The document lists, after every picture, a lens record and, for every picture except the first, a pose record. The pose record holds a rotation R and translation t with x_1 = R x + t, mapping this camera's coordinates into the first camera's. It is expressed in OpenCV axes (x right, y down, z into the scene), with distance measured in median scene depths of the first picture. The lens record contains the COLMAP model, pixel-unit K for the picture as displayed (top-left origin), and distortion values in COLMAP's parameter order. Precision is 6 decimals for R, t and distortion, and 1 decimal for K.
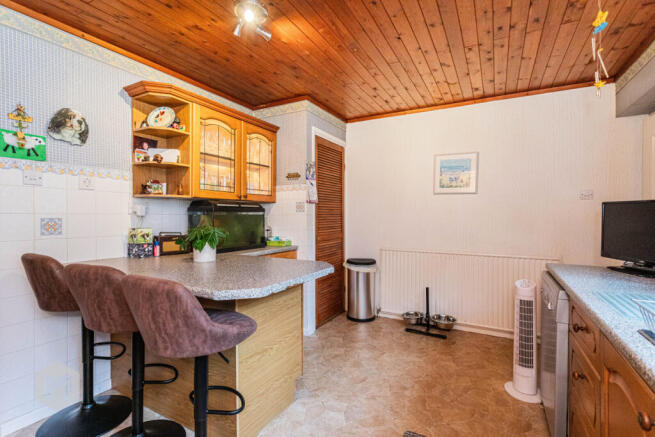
lens RADIAL K [[308.1, 0, 327.0], [0, 308.1, 217.2], [0, 0, 1]] dist [0.004864, 0.000497]
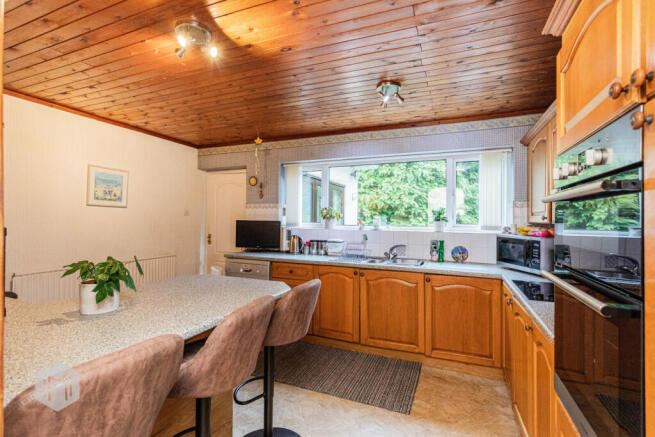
lens RADIAL K [[308.1, 0, 327.4], [0, 308.1, 218.2], [0, 0, 1]] dist [0.004864, 0.000497]
pose [[-0.106124, 0.005072, 0.994340, -0.703160], [0.001258, 0.999987, -0.004967, -0.030439], [-0.994352, 0.000724, -0.106129, 0.372304]]
